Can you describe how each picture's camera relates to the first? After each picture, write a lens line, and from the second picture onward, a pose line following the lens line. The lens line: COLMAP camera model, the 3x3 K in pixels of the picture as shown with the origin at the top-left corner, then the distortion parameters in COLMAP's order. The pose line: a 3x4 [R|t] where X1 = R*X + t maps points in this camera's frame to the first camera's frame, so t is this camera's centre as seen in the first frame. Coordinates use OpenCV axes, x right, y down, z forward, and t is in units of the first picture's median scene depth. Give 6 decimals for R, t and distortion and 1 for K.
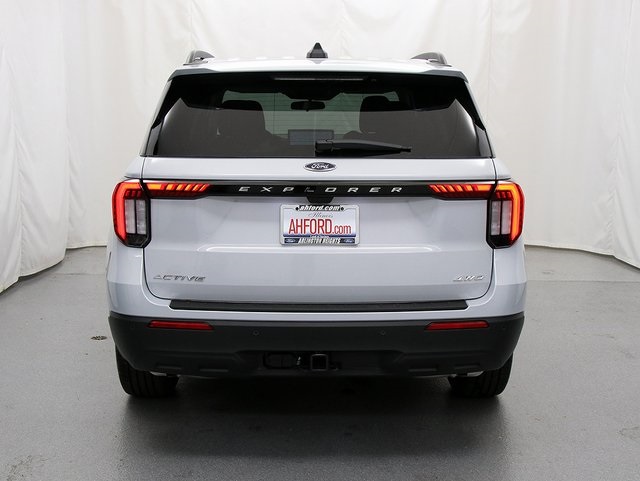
lens RADIAL K [[855.7, 0, 319.9], [0, 855.7, 234.9], [0, 0, 1]] dist [-0.035681, 0.000000]
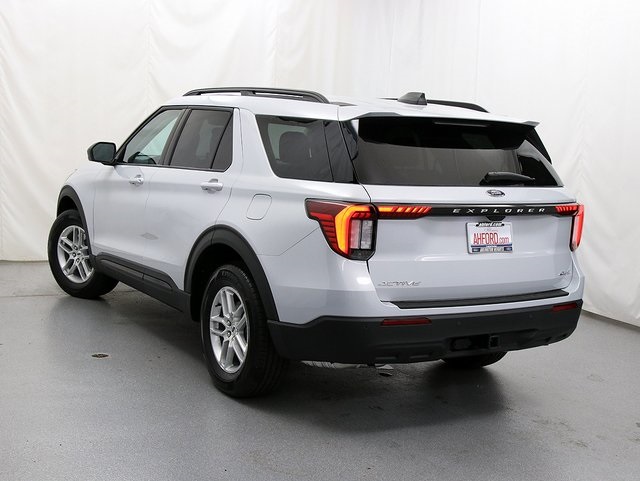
lens RADIAL K [[855.7, 0, 323.9], [0, 855.7, 244.3], [0, 0, 1]] dist [-0.035681, 0.000000]
pose [[0.867419, -0.029648, 0.496694, -0.872645], [0.033802, 0.999428, 0.000625, -0.010487], [-0.496428, 0.016247, 0.867926, -0.011255]]
